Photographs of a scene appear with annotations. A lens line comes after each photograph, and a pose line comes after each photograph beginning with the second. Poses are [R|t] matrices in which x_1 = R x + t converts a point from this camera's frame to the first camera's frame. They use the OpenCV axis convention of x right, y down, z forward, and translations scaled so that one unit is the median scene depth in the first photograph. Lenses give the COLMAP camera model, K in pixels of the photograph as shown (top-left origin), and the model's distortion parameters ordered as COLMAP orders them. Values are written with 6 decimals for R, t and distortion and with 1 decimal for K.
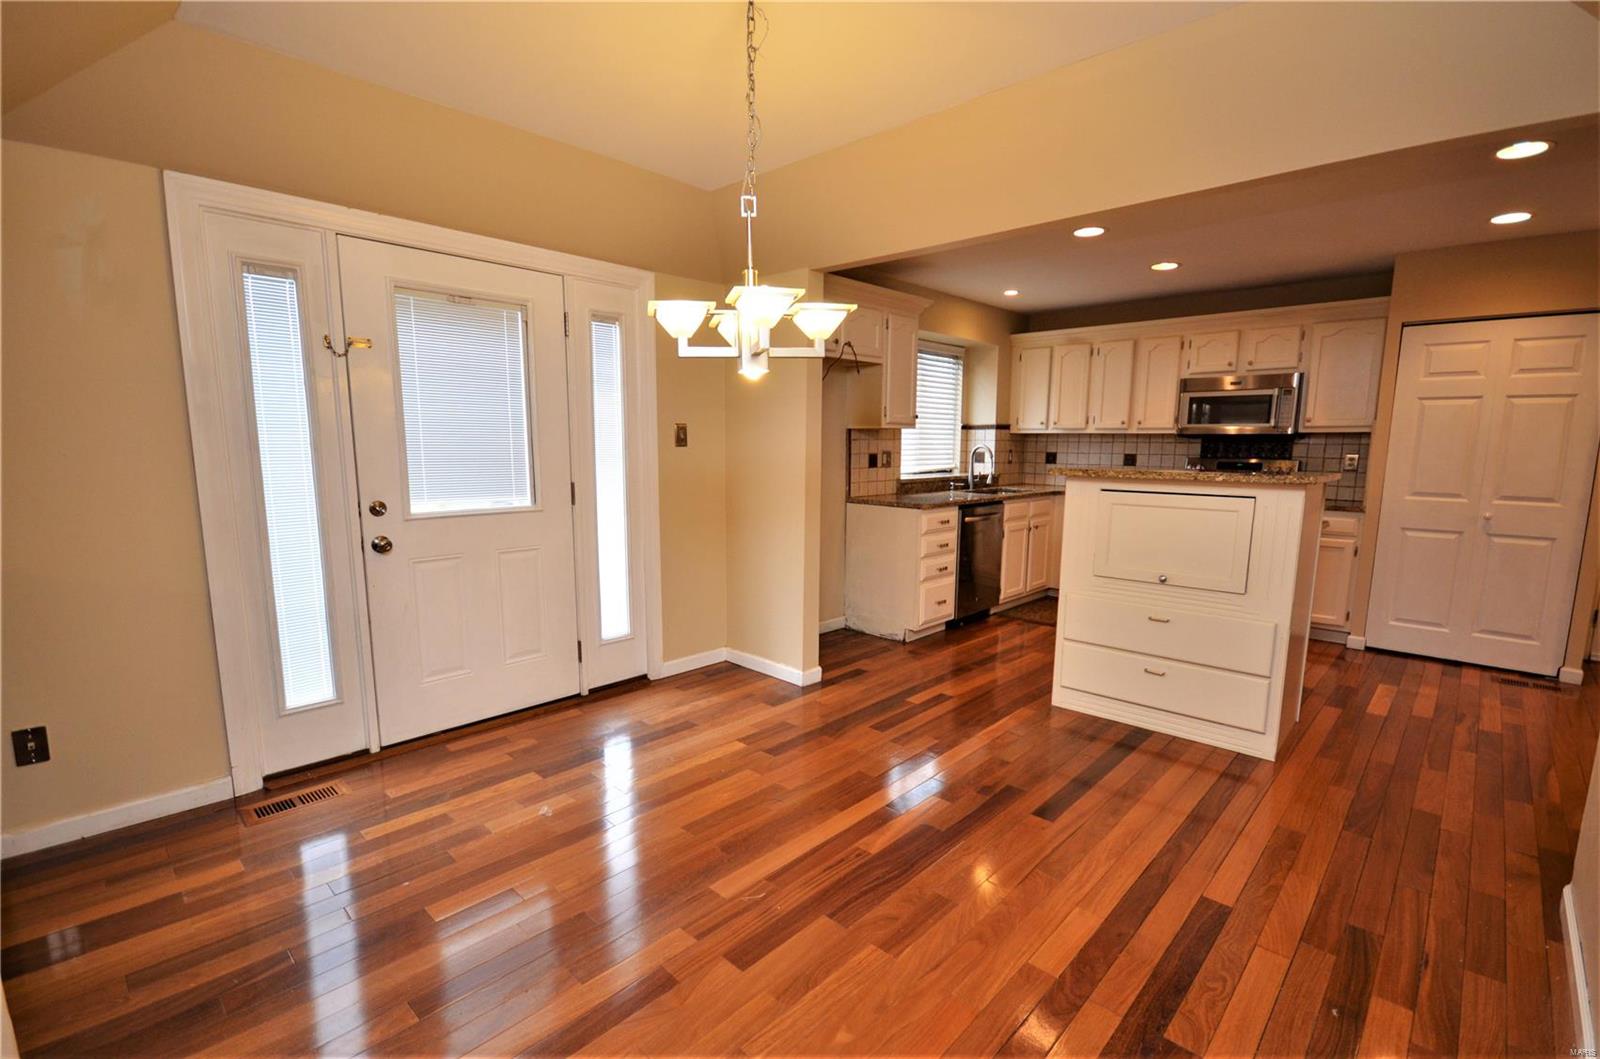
lens RADIAL K [[724.7, 0, 804.3], [0, 724.7, 552.8], [0, 0, 1]] dist [0.002953, -0.000074]
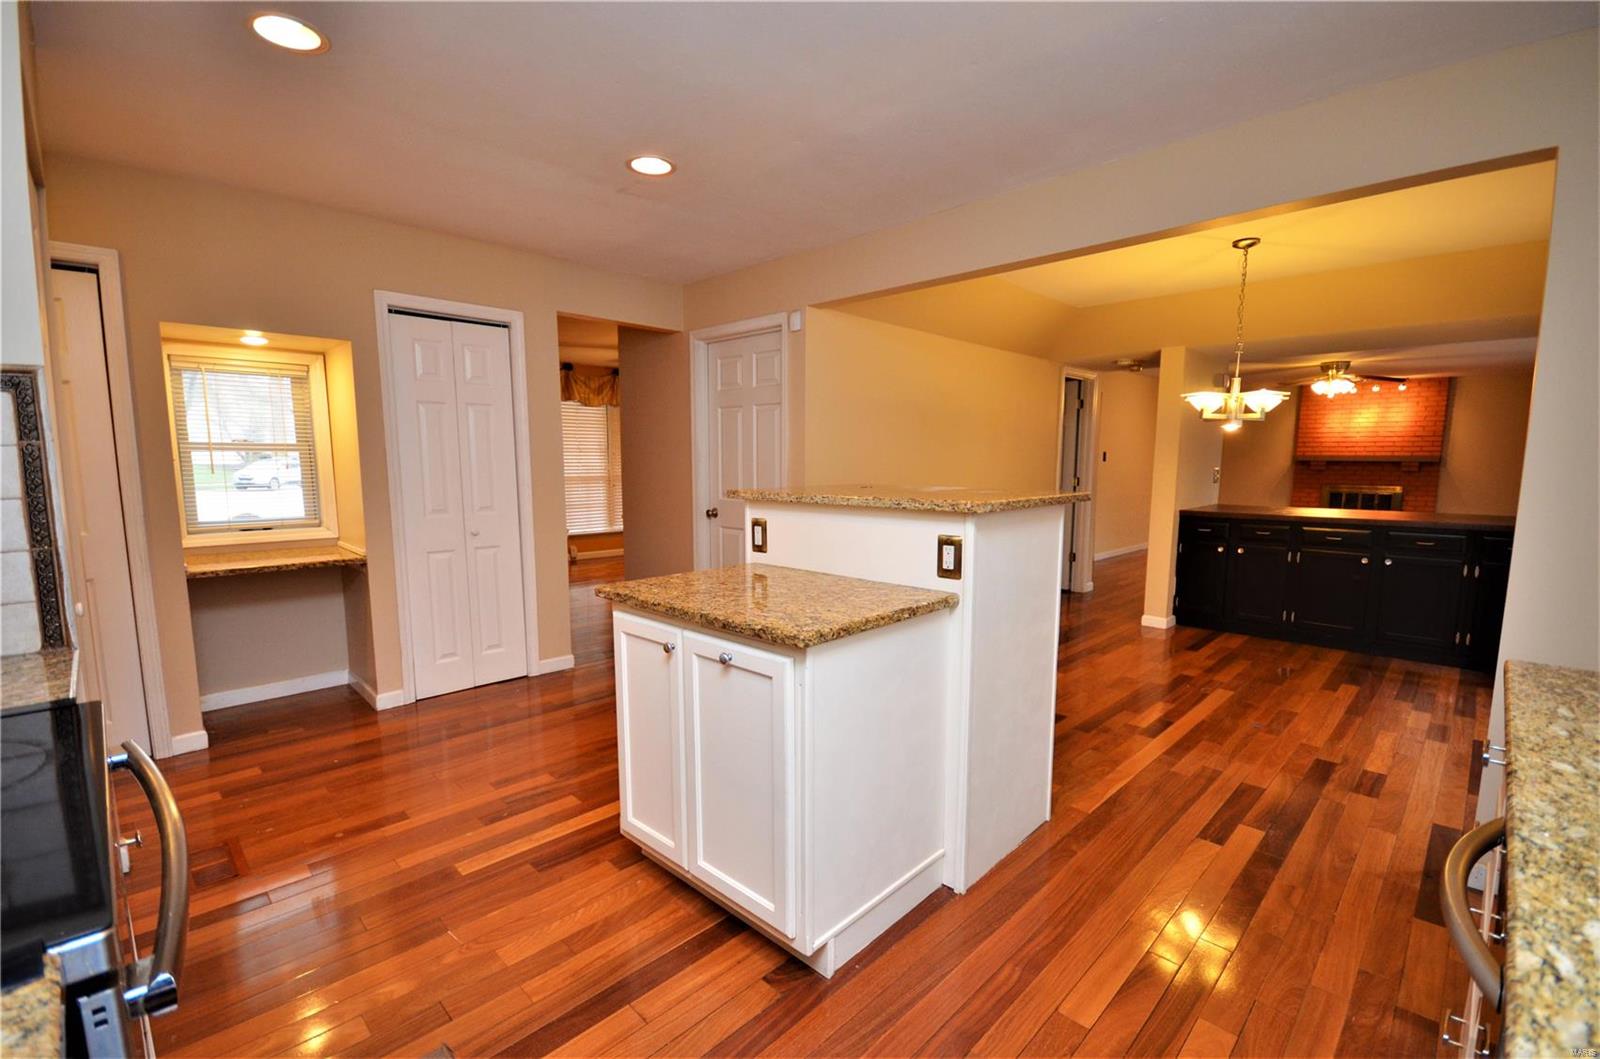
lens RADIAL K [[700.1, 0, 797.7], [0, 700.1, 549.2], [0, 0, 1]] dist [0.017713, -0.014246]
pose [[-0.999238, -0.011526, 0.037286, 0.567123], [-0.000972, 0.962449, 0.271462, -0.241111], [-0.039015, 0.271219, -0.961727, 1.609145]]
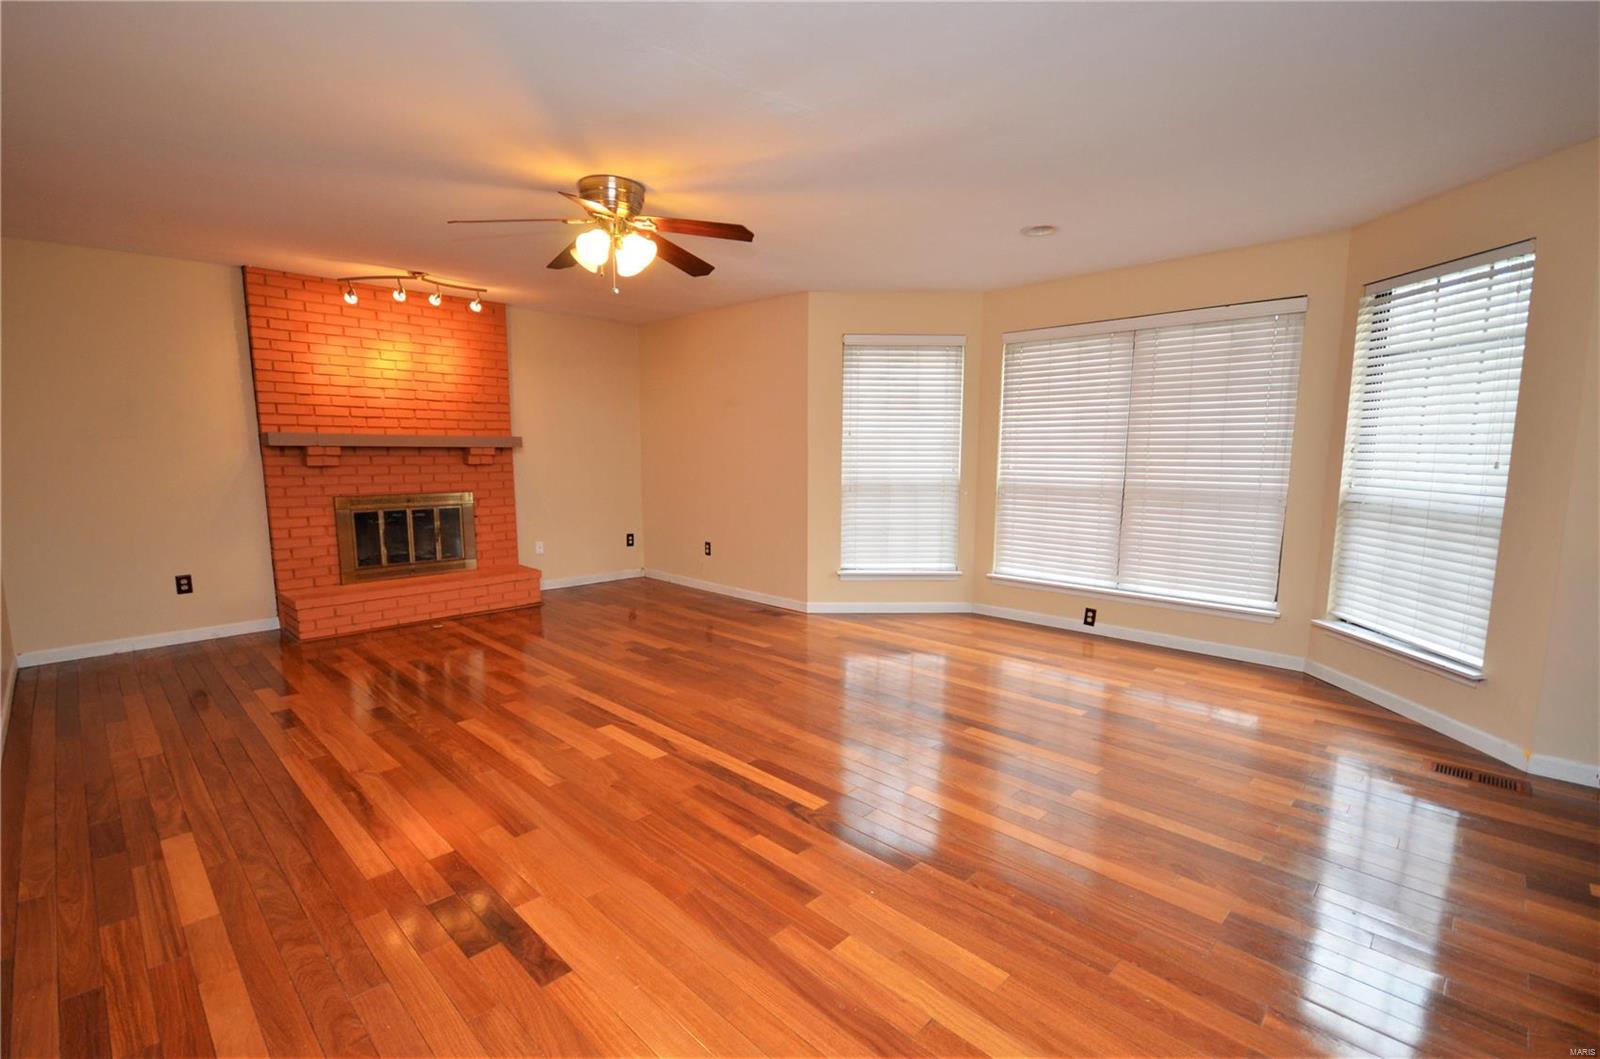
lens RADIAL K [[700.1, 0, 797.7], [0, 700.1, 549.2], [0, 0, 1]] dist [0.017713, -0.014246]
pose [[-0.006462, 0.139037, -0.990266, -0.152889], [-0.149982, 0.978950, 0.138426, 0.063707], [0.988668, 0.149417, 0.014527, -0.453394]]
